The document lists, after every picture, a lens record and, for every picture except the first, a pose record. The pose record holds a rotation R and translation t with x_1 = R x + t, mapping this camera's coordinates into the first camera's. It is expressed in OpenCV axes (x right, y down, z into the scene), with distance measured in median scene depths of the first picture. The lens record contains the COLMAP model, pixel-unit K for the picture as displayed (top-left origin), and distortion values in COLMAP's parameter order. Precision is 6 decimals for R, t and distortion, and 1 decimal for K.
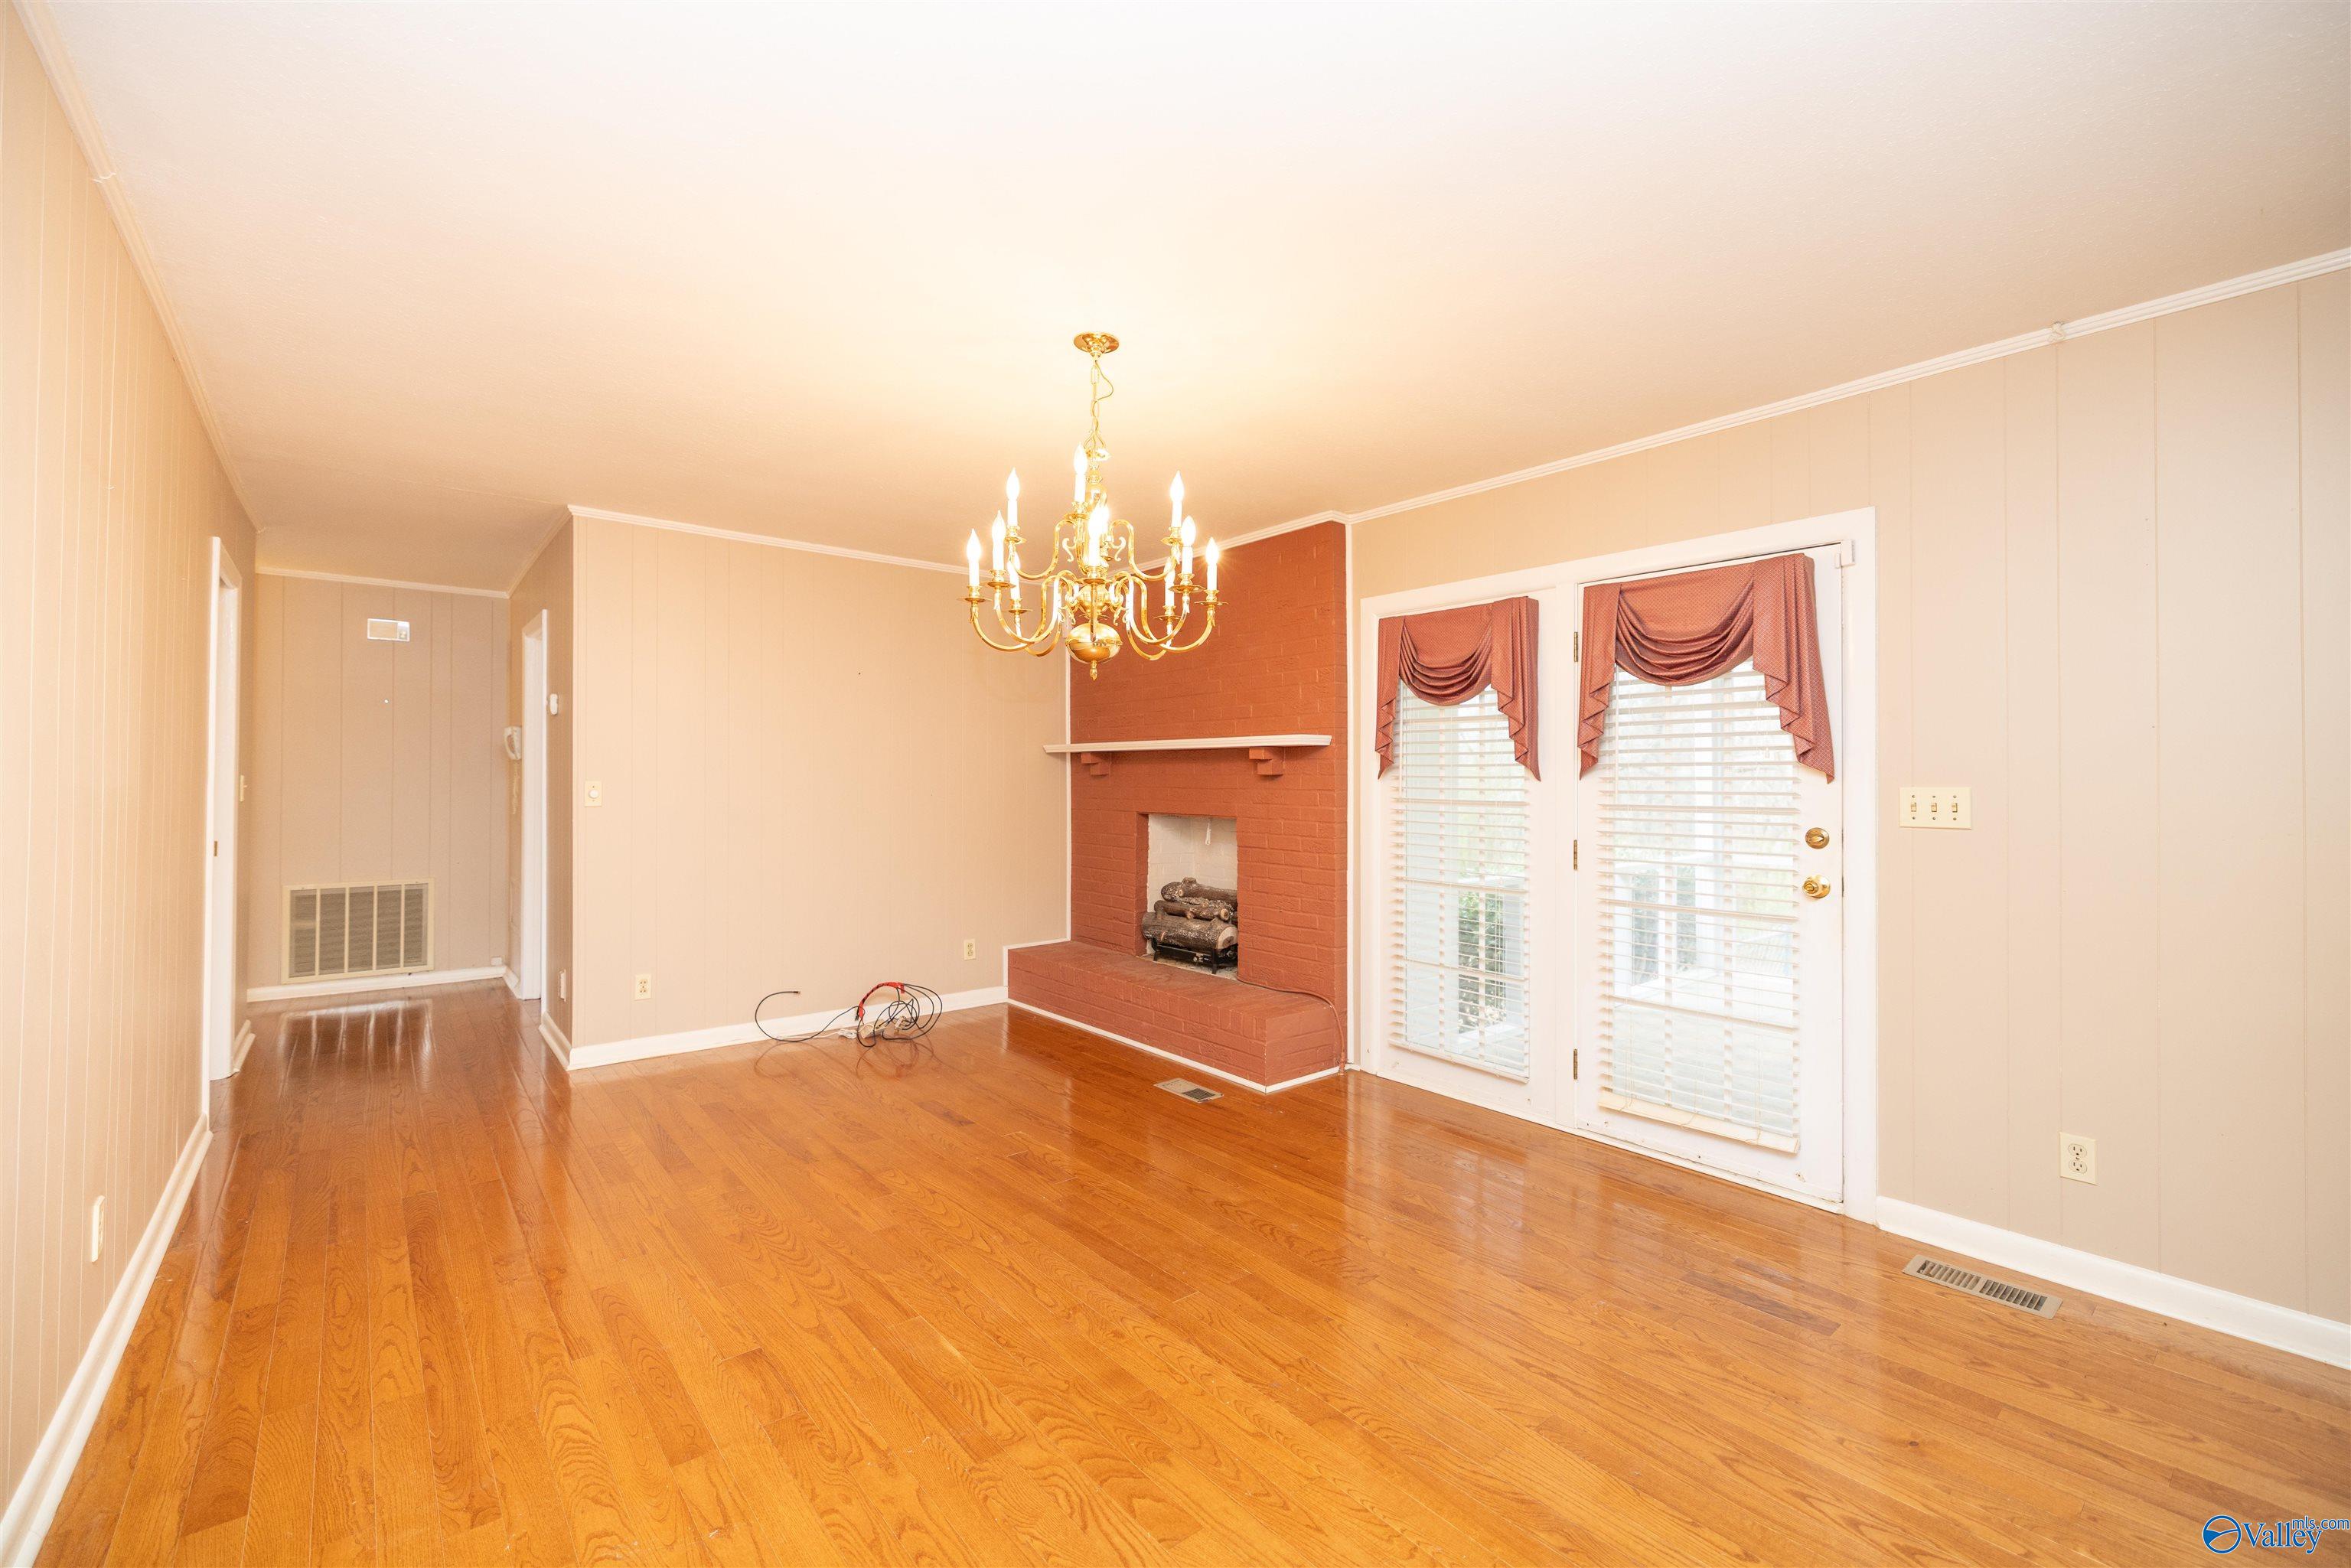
lens RADIAL K [[986.2, 0, 1171.5], [0, 986.2, 770.7], [0, 0, 1]] dist [-0.000259, -0.000409]
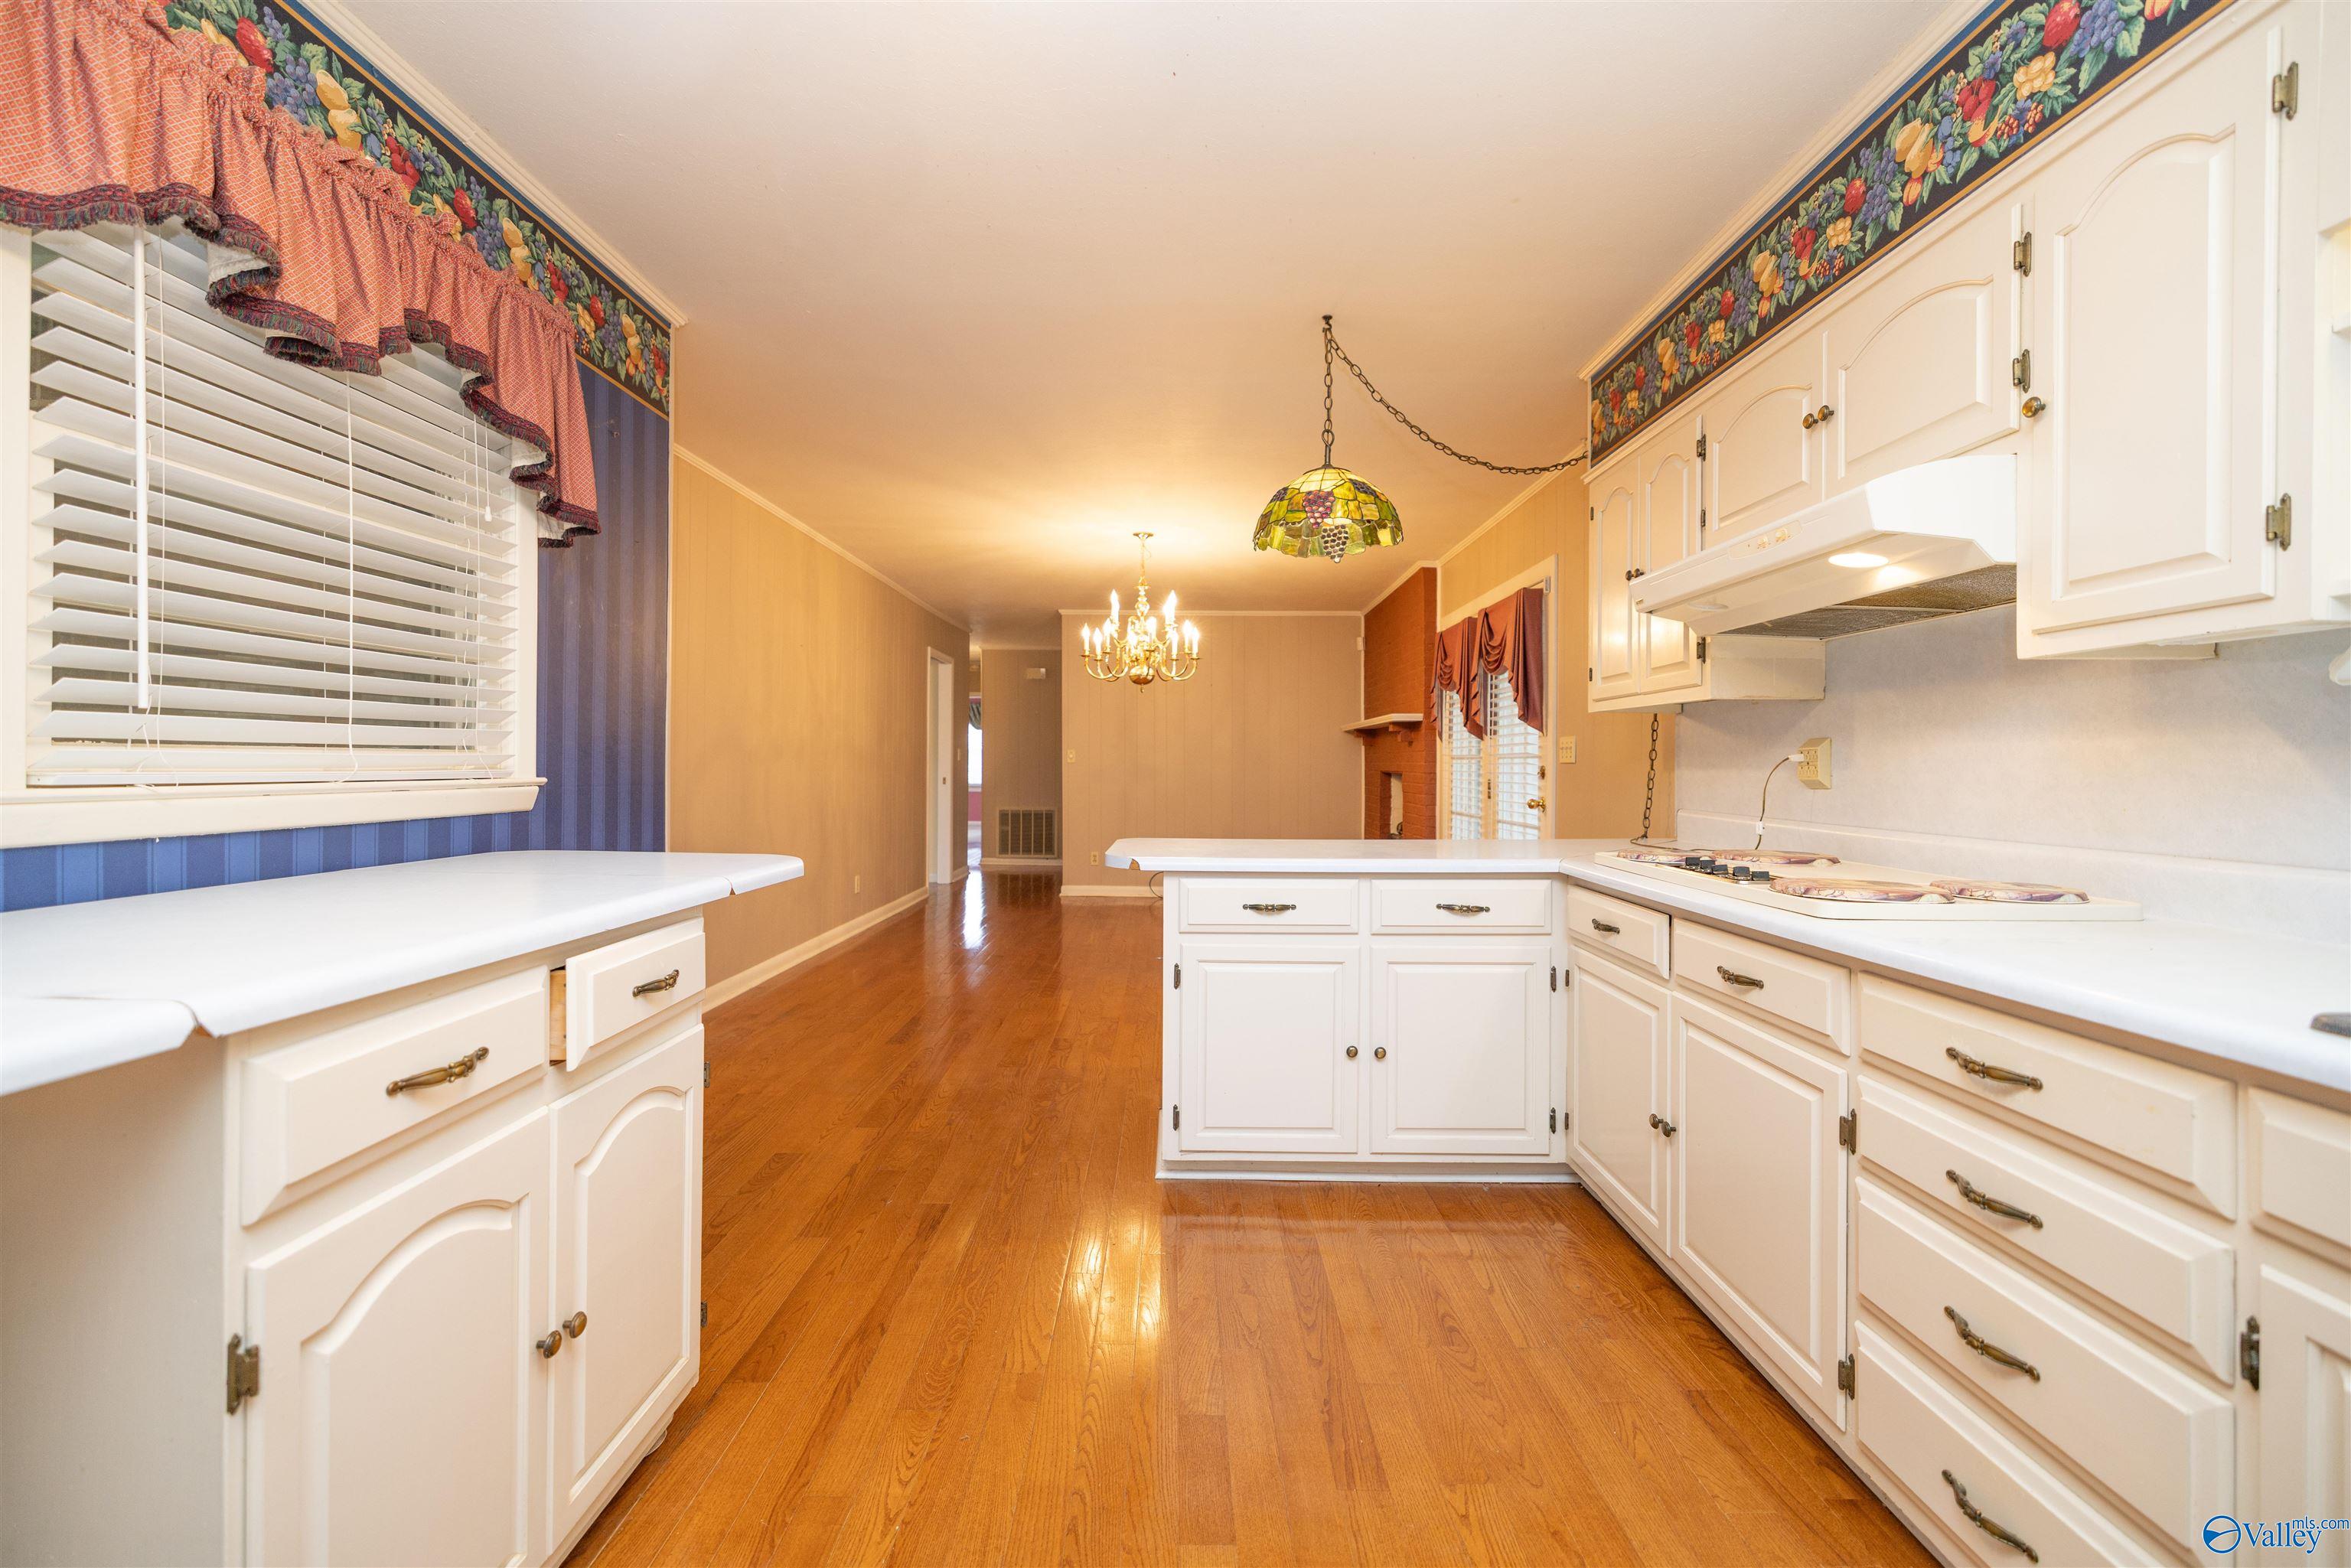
lens RADIAL K [[986.2, 0, 1171.5], [0, 986.2, 770.7], [0, 0, 1]] dist [-0.000259, -0.000409]
pose [[0.762811, 0.007963, -0.646573, 0.648870], [-0.006757, 0.999968, 0.004344, 0.034909], [0.646586, 0.001055, 0.762840, -0.276608]]
